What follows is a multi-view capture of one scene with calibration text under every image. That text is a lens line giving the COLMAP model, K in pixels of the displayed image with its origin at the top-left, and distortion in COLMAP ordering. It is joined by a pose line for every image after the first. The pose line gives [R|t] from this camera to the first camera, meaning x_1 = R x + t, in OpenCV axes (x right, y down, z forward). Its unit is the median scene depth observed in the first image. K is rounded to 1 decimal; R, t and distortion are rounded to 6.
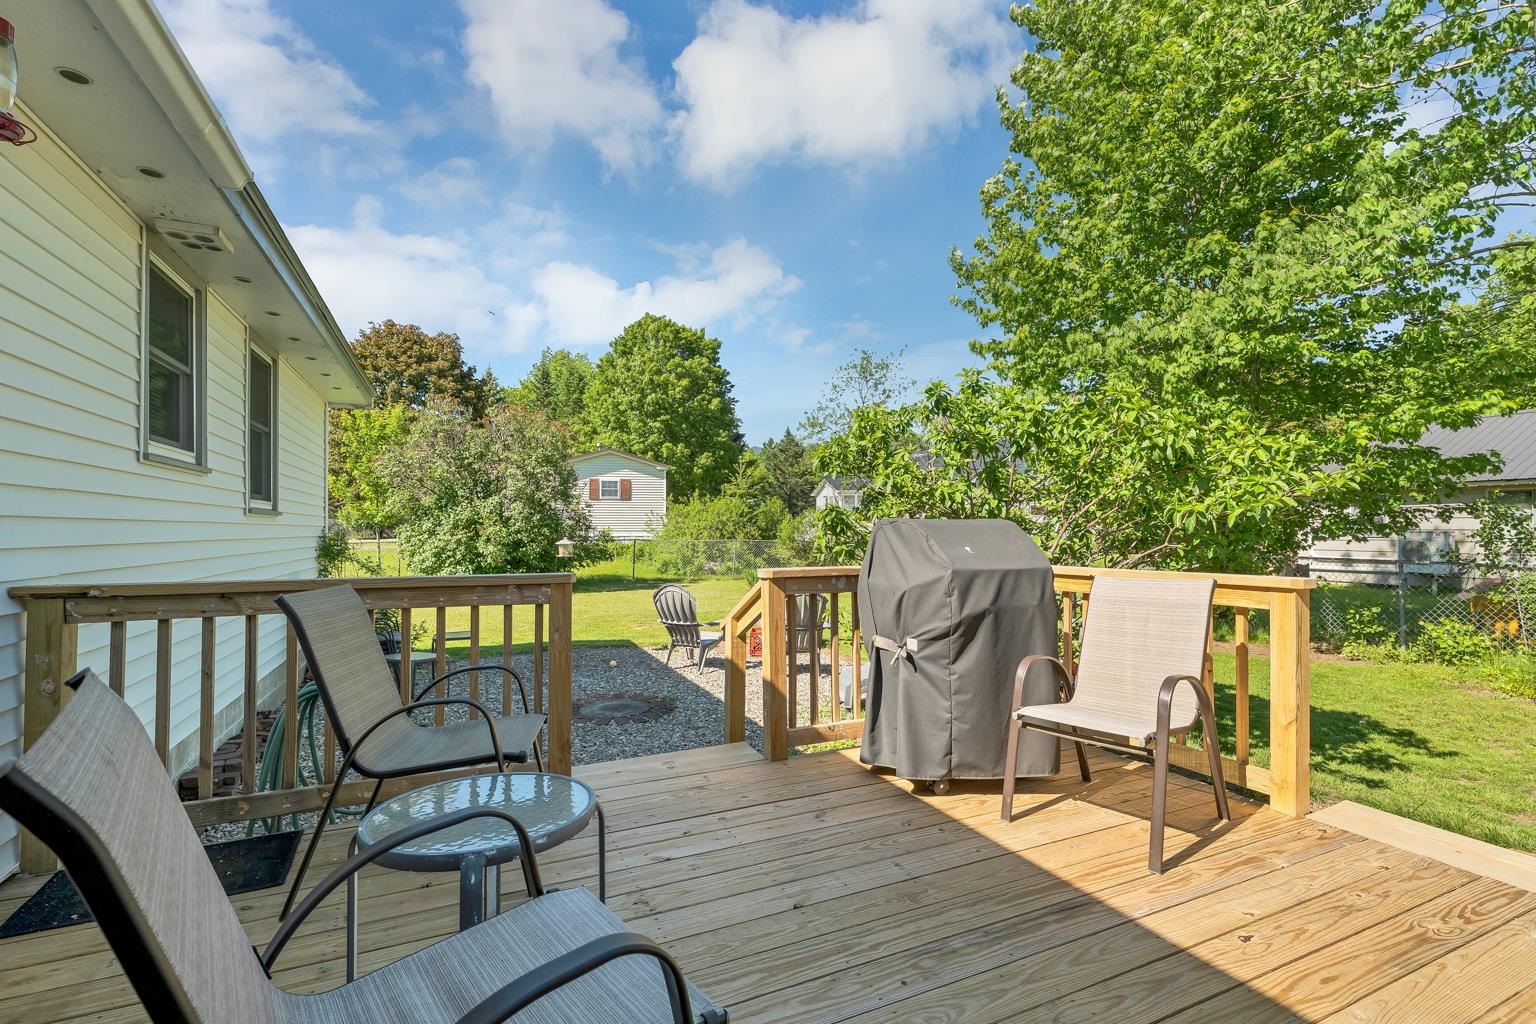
lens RADIAL K [[679.8, 0, 755.0], [0, 679.8, 531.6], [0, 0, 1]] dist [0.009183, -0.000102]
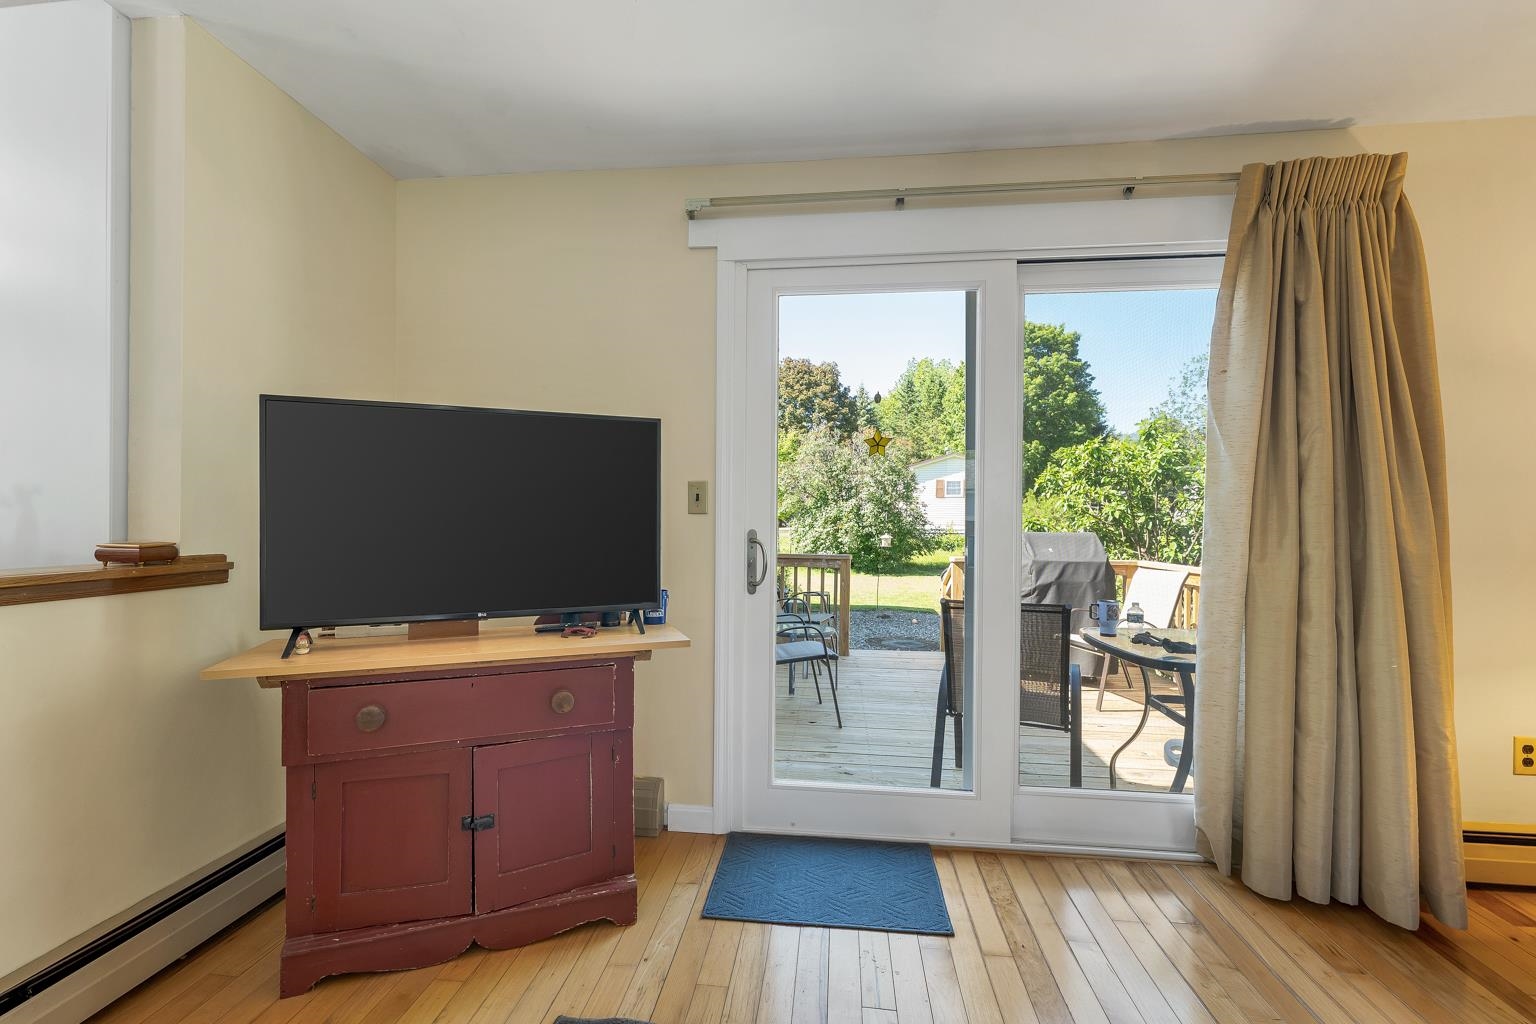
lens RADIAL K [[634.4, 0, 763.0], [0, 634.4, 522.7], [0, 0, 1]] dist [0.003654, 0.000112]
pose [[0.862239, 0.009513, -0.506412, 0.061418], [-0.009163, 0.999953, 0.003183, -0.005406], [0.506419, 0.001896, 0.862285, -0.104465]]
